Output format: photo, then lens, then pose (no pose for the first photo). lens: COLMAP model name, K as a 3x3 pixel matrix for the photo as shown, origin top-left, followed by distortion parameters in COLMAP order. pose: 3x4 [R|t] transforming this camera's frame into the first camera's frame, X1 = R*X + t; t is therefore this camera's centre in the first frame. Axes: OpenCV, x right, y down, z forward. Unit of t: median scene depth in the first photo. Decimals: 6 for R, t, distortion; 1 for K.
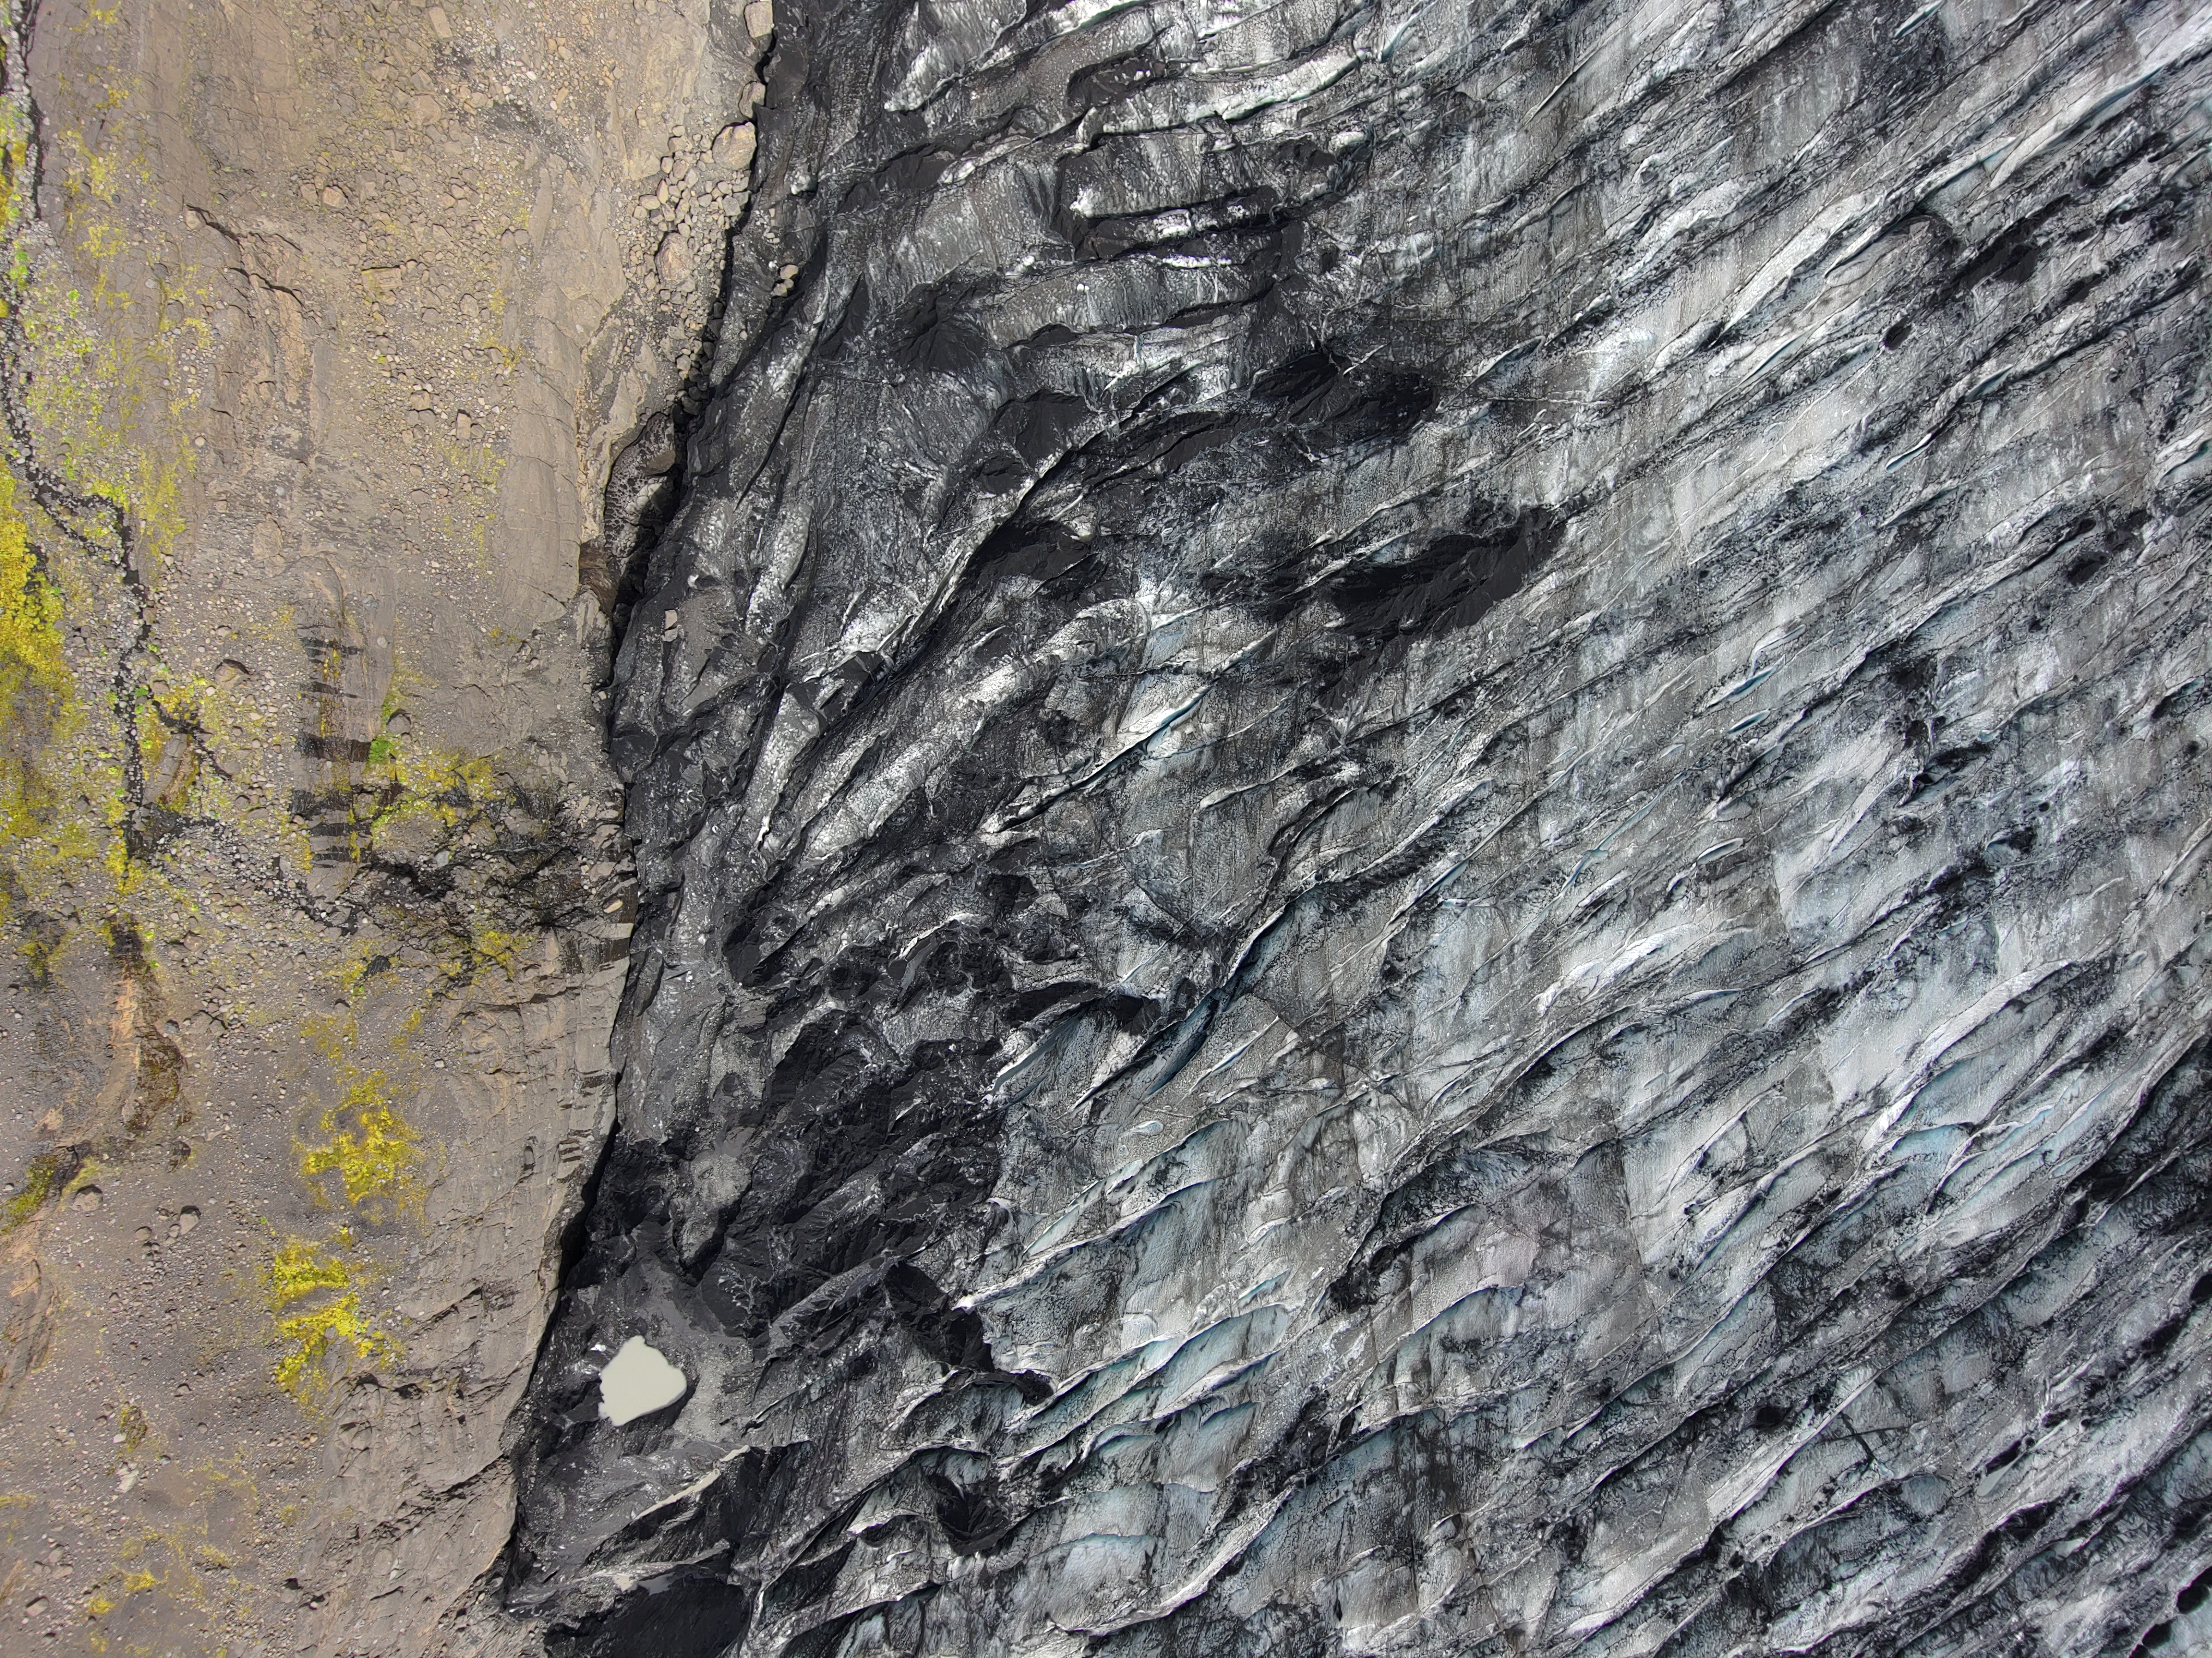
lens RADIAL K [[1334.3, 0, 1098.2], [0, 1334.3, 842.6], [0, 0, 1]] dist [0.202575, -0.170458]
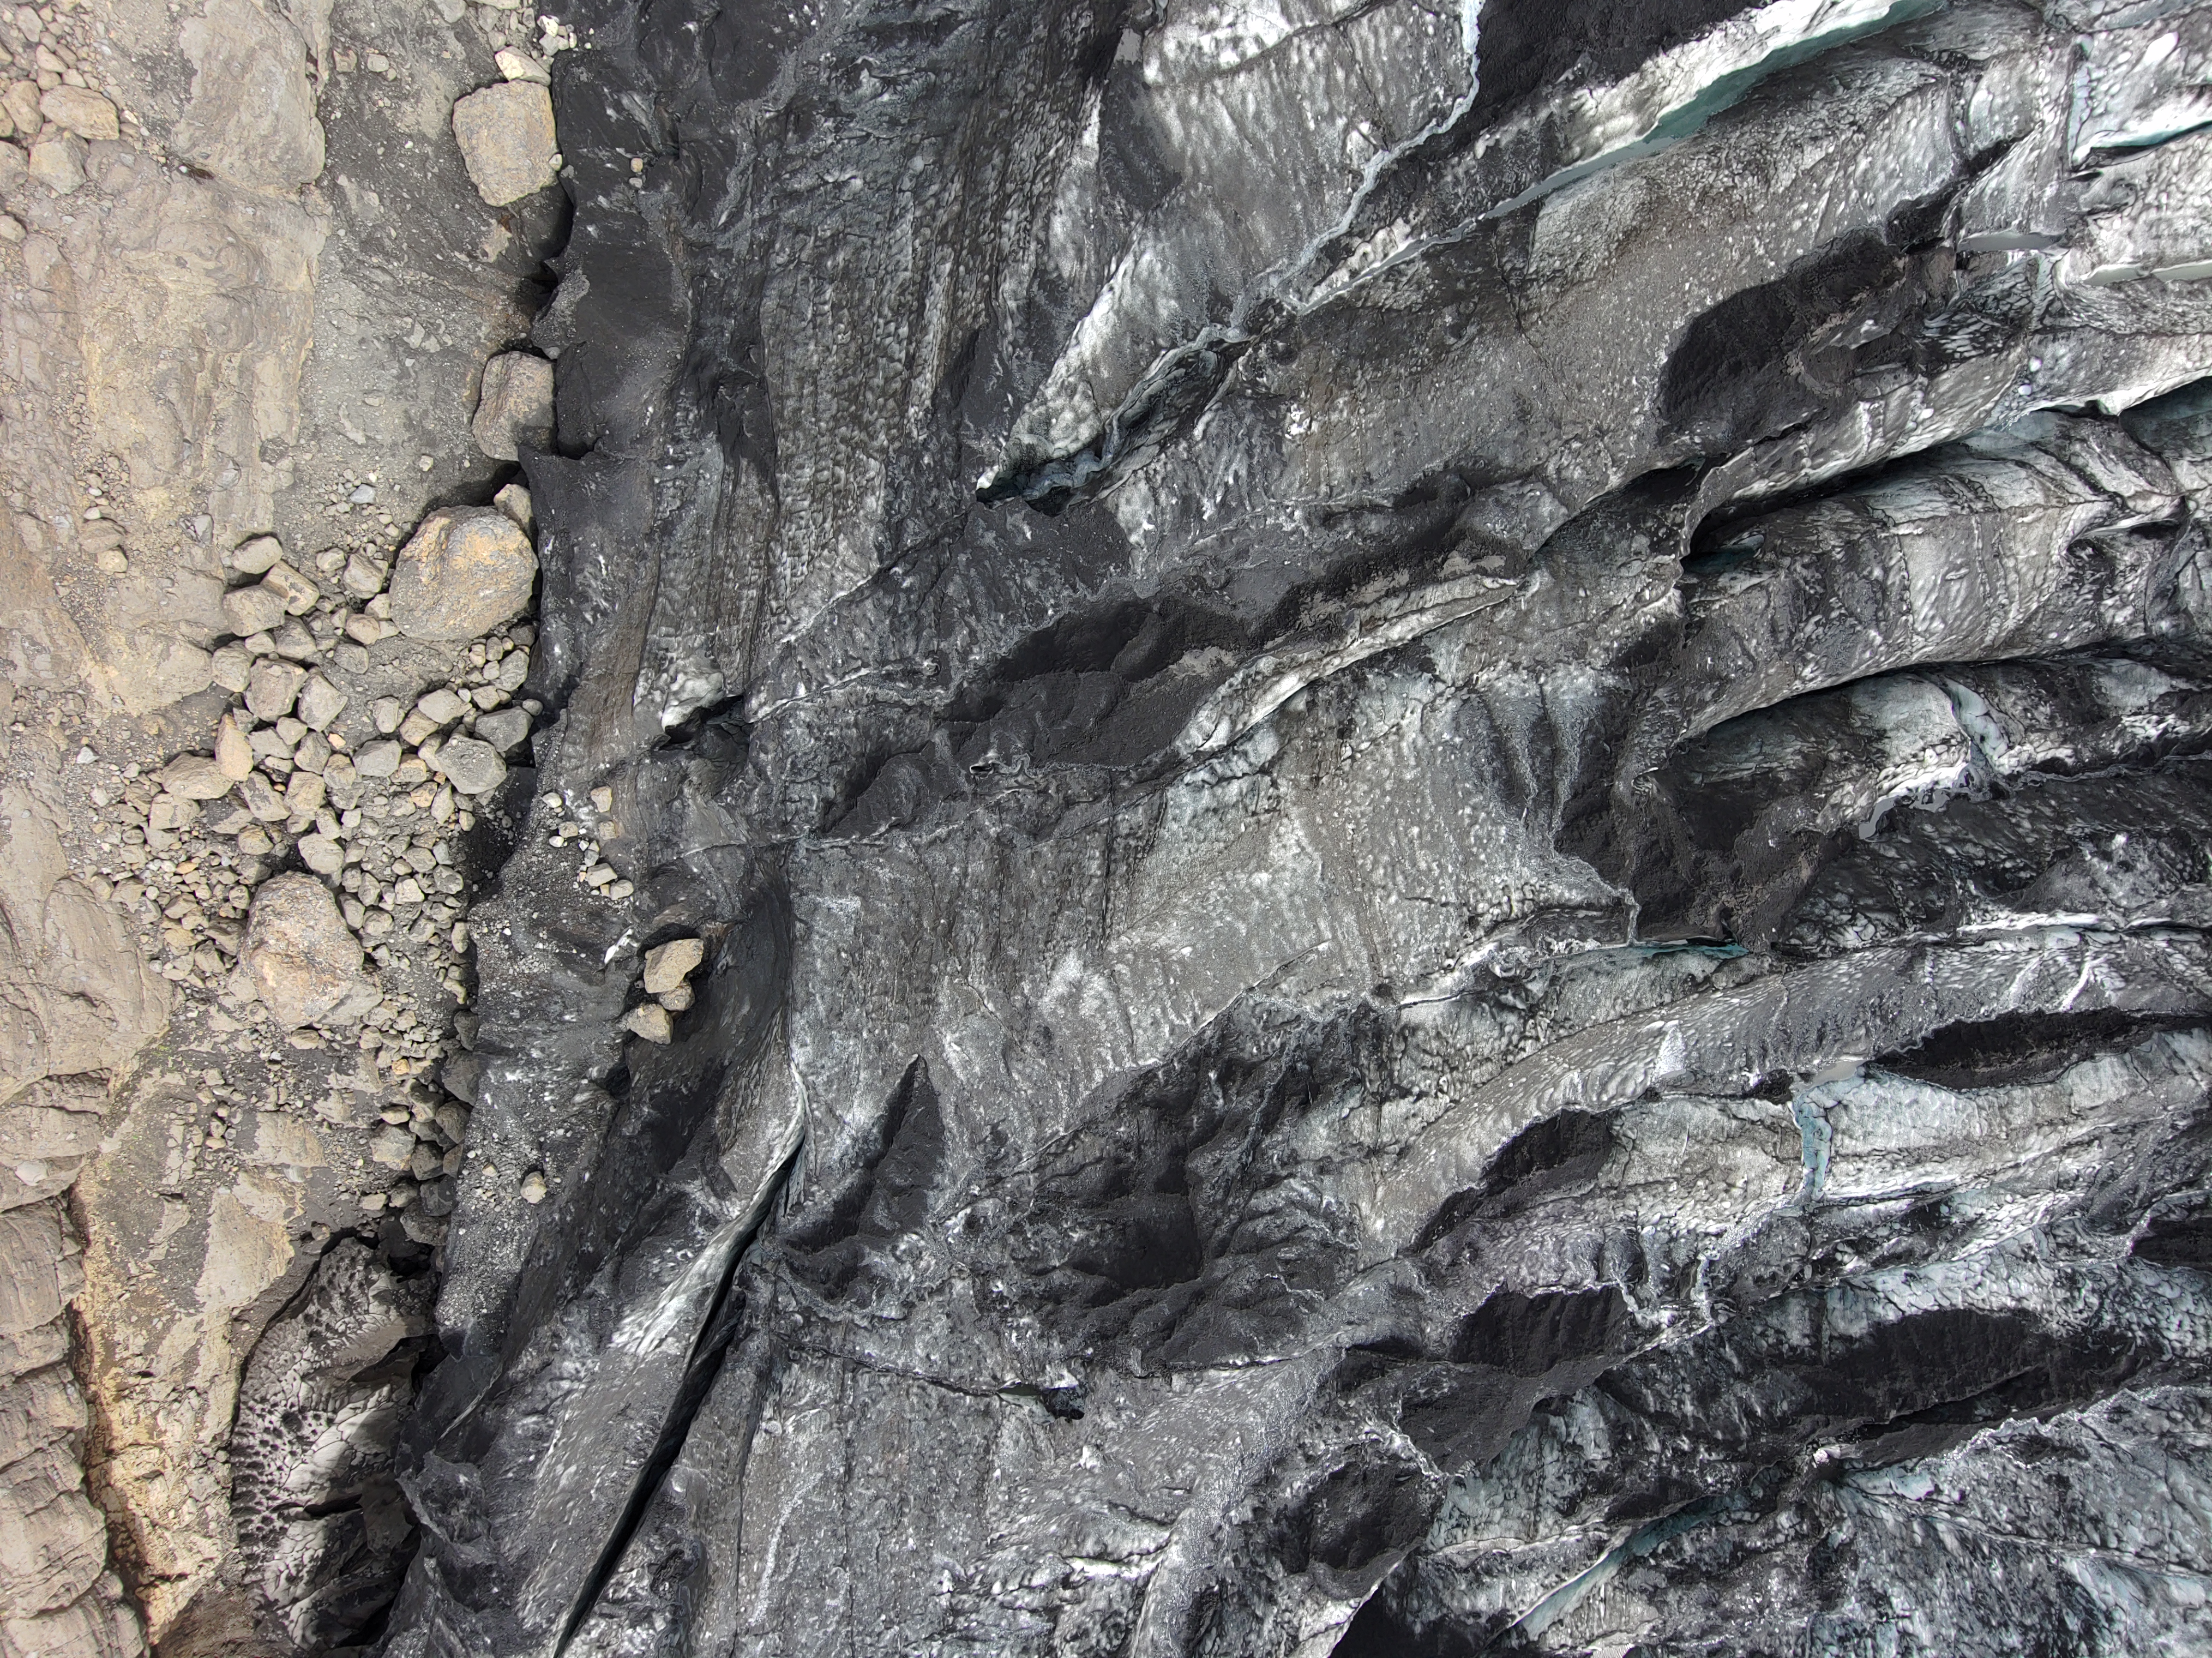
lens RADIAL K [[1192.3, 0, 1104.9], [0, 1192.3, 840.0], [0, 0, 1]] dist [0.096703, -0.087981]
pose [[0.998817, -0.046579, 0.013998, -0.132783], [0.044584, 0.991868, 0.119208, -0.481826], [-0.019437, -0.118443, 0.992771, 0.752992]]
